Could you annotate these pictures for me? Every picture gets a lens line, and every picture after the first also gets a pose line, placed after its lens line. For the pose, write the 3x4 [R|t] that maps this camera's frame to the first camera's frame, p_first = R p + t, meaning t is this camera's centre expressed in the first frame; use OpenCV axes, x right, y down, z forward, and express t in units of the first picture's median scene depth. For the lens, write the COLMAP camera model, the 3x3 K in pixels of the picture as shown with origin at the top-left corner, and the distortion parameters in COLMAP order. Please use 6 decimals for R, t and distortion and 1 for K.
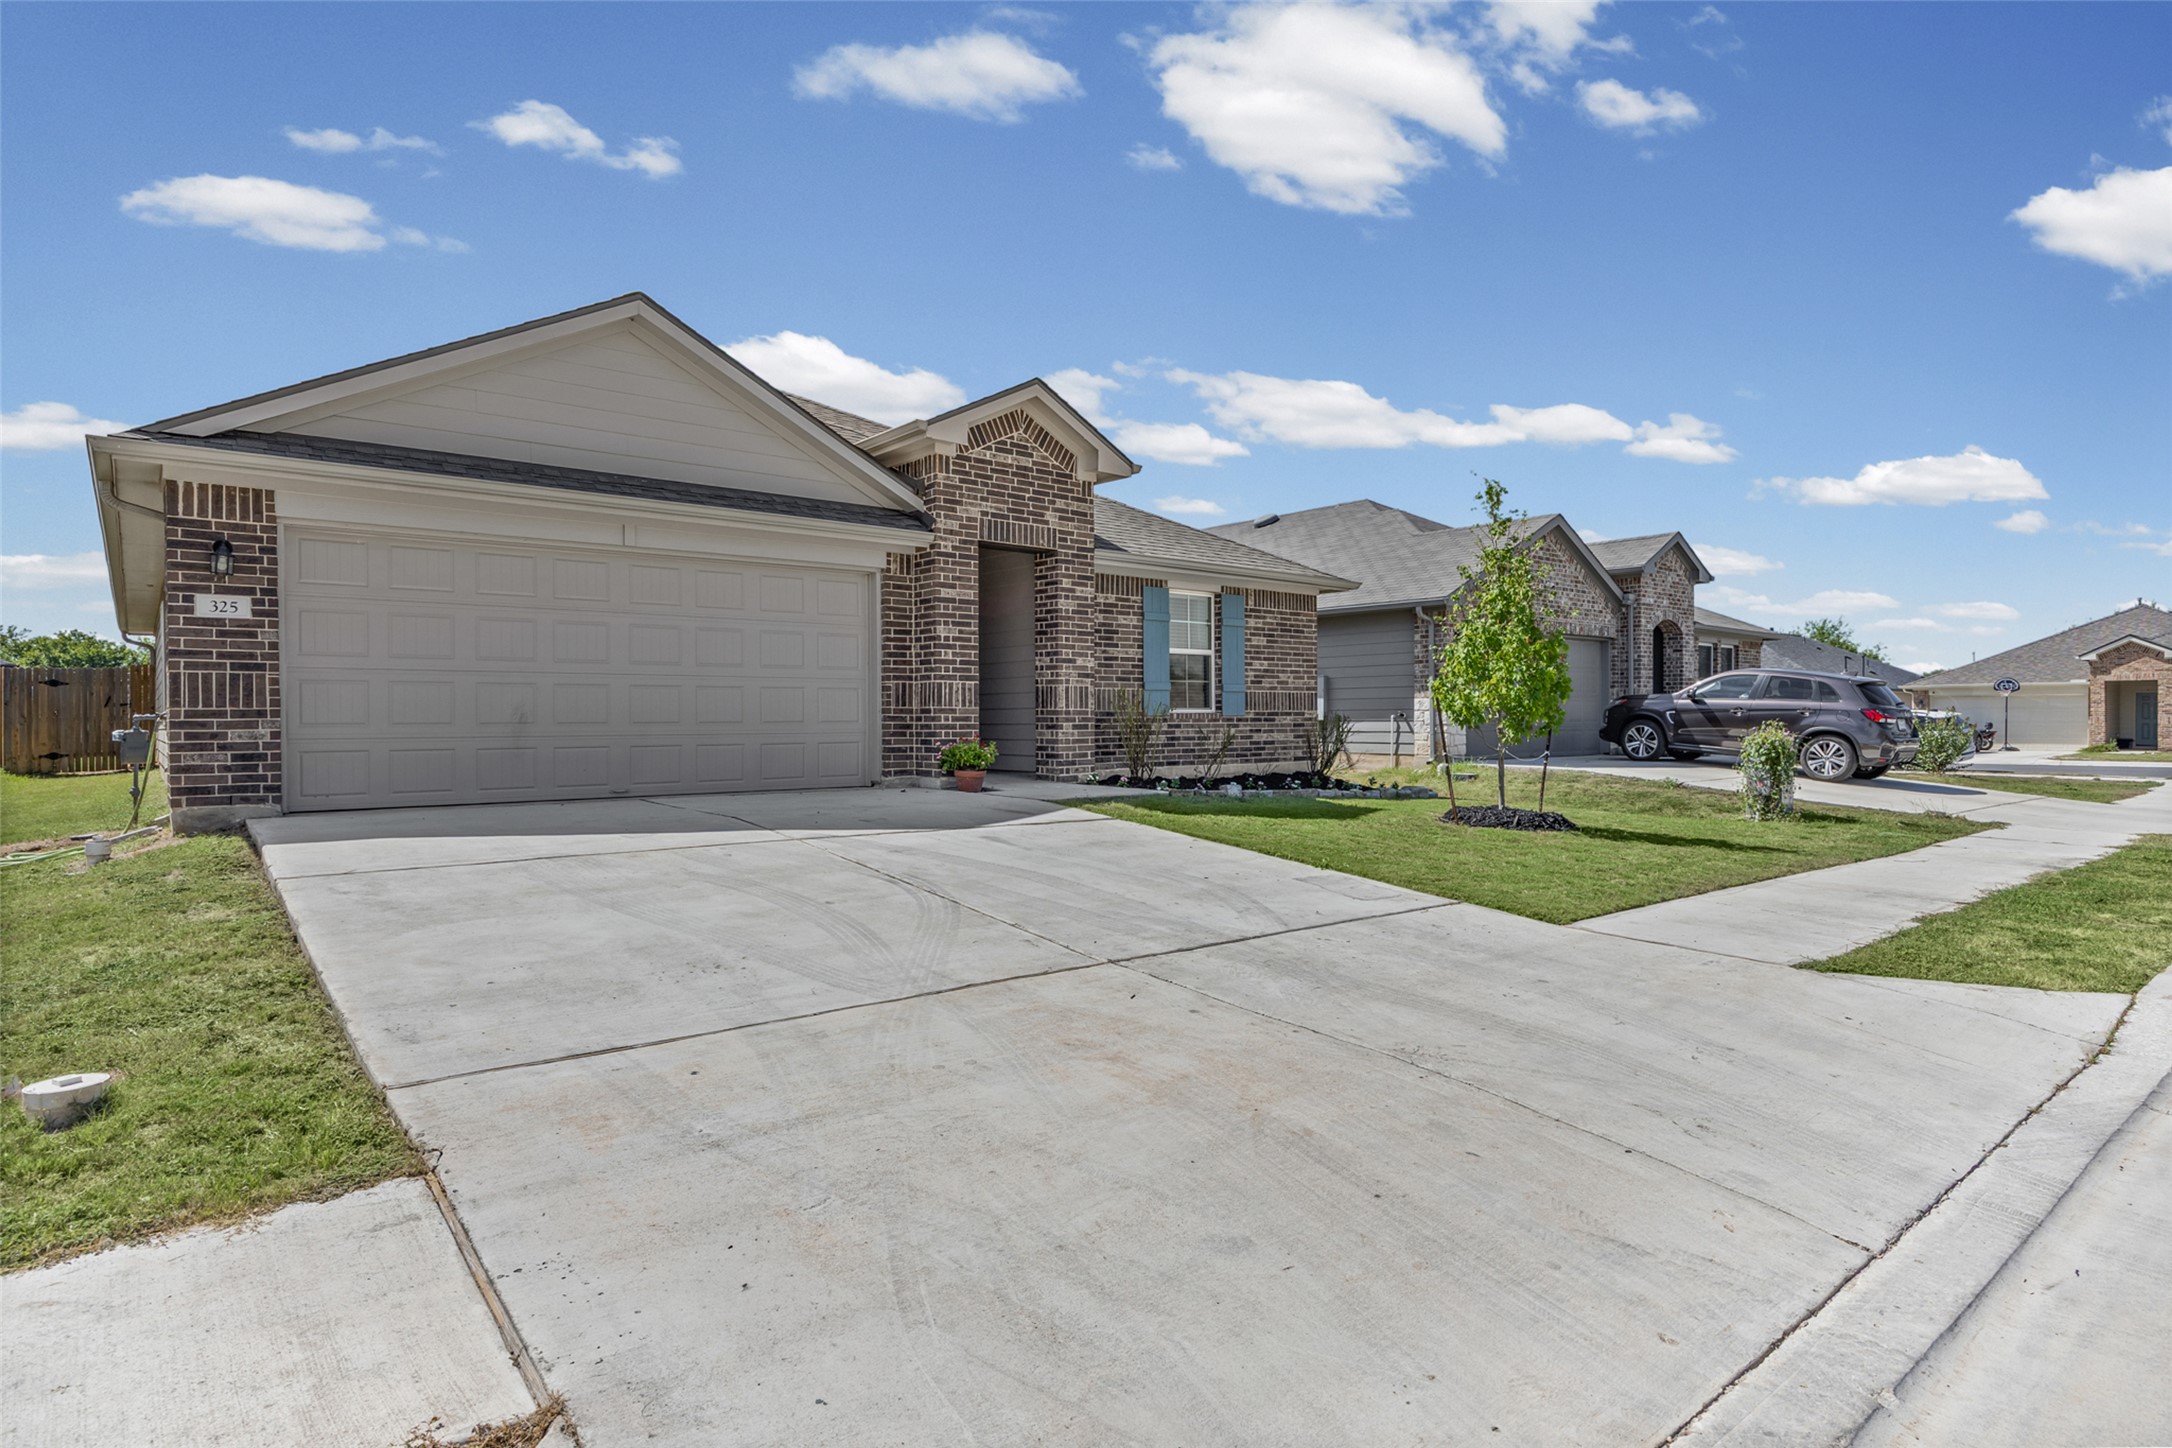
lens RADIAL K [[1128.4, 0, 1086.0], [0, 1128.4, 724.0], [0, 0, 1]] dist [0.001007, 0.000095]
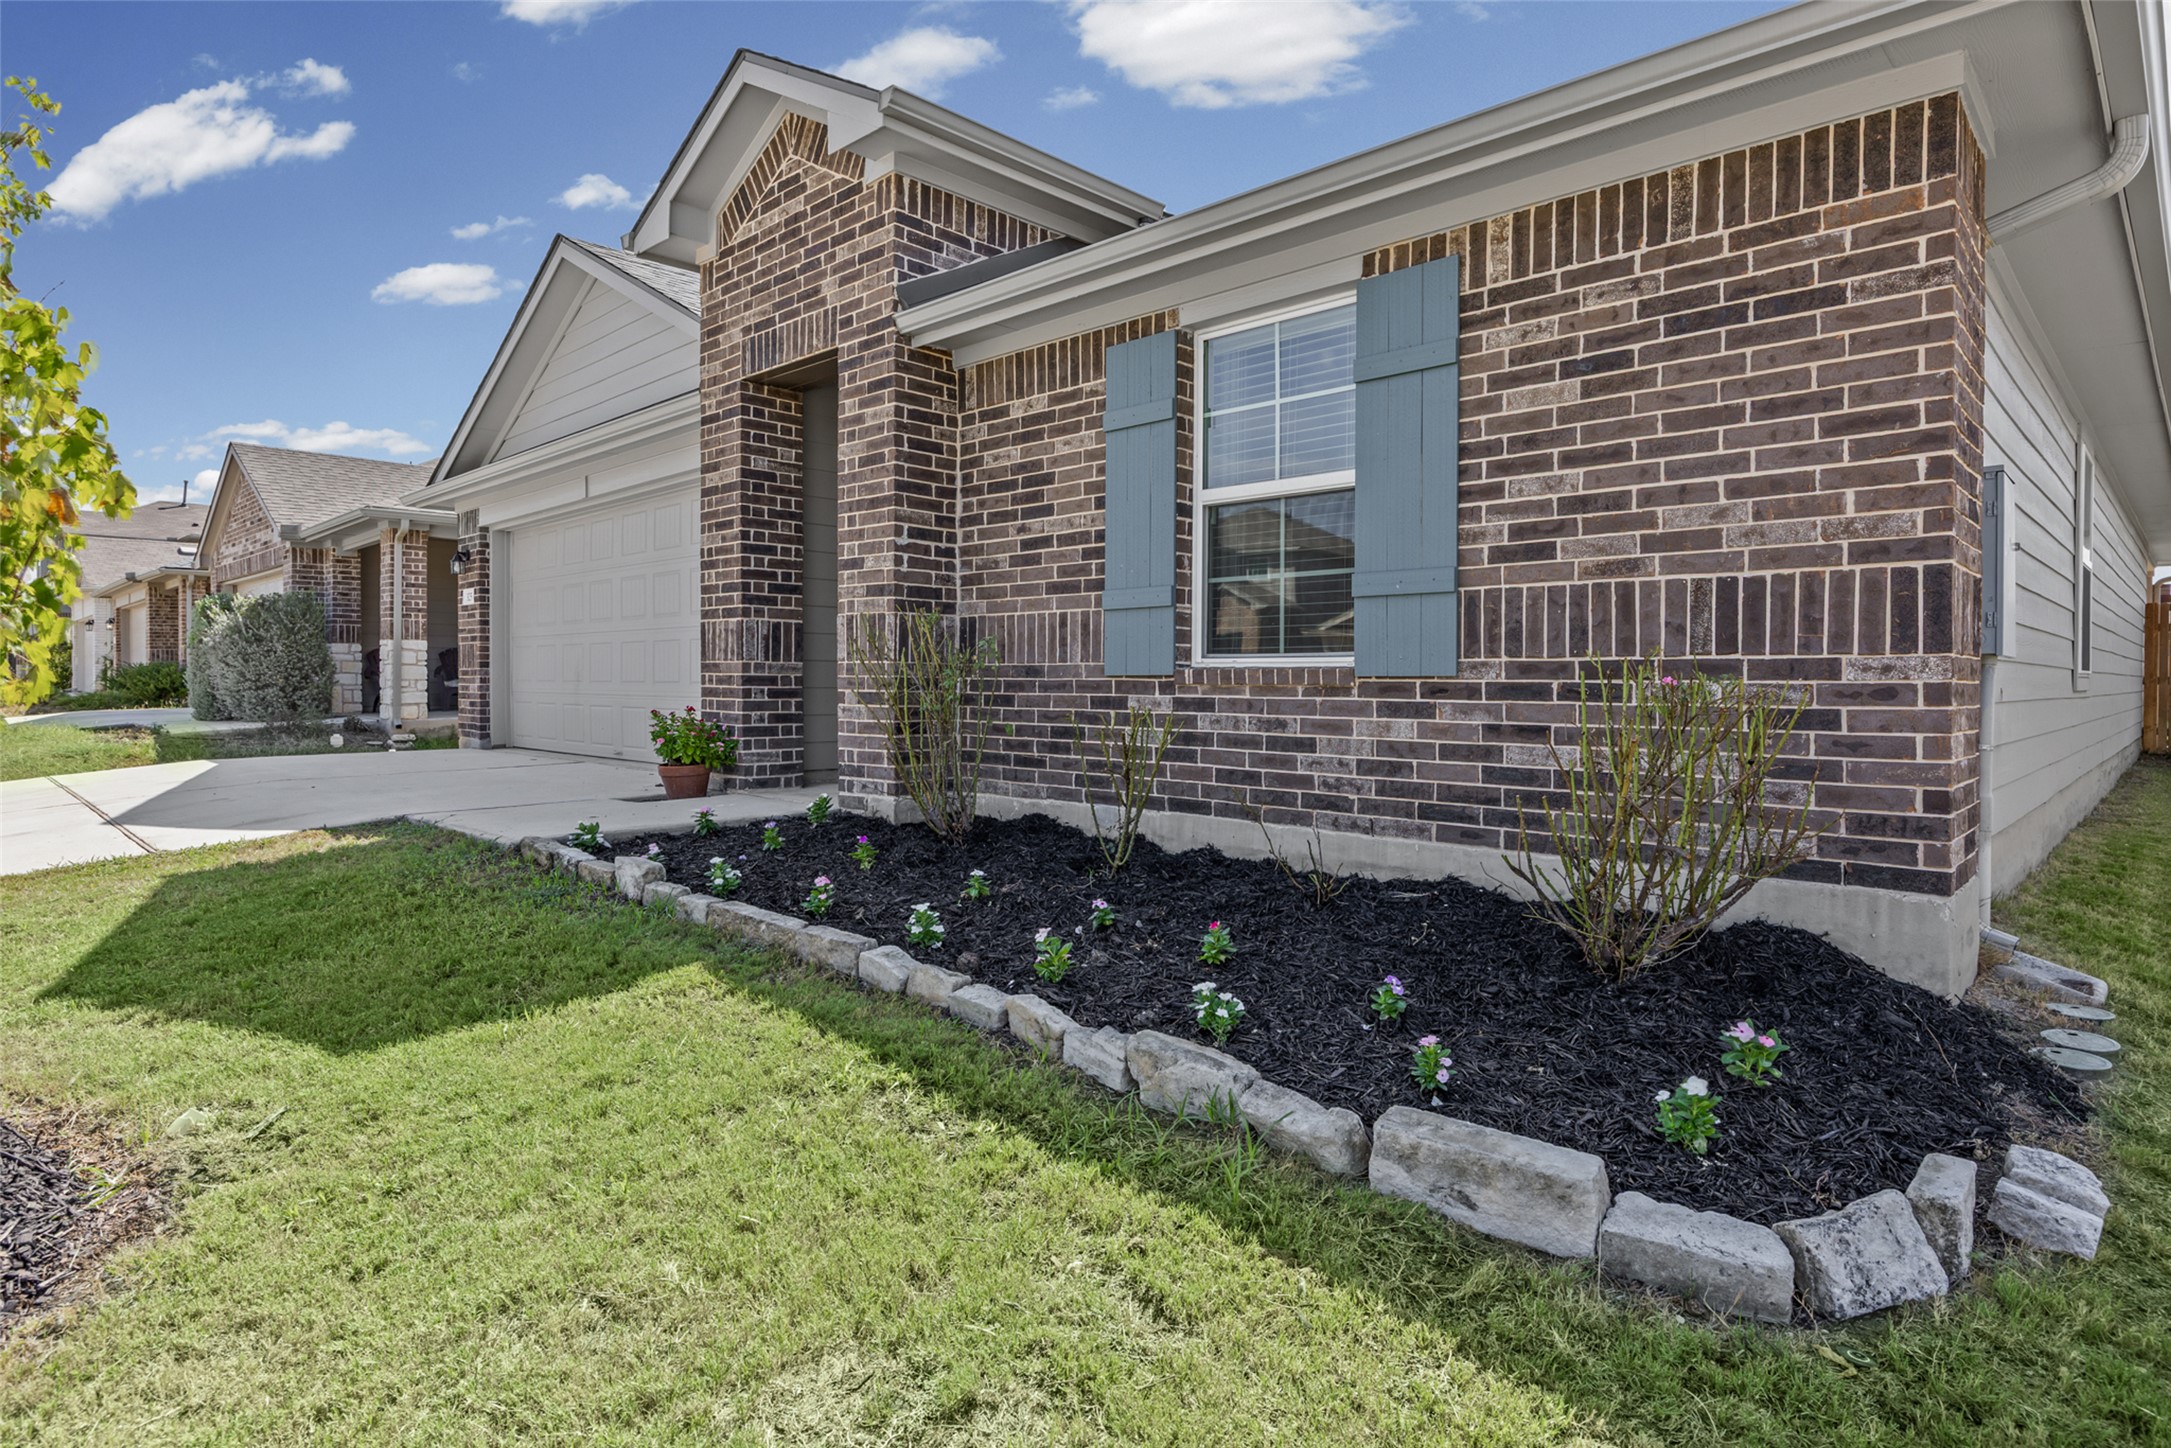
lens RADIAL K [[1152.8, 0, 1085.2], [0, 1152.8, 679.1], [0, 0, 1]] dist [-0.001209, -0.000147]
pose [[0.121199, 0.007431, -0.992600, 0.495218], [-0.006093, 0.999959, 0.006742, -0.009556], [0.992609, 0.005230, 0.121240, 1.033791]]
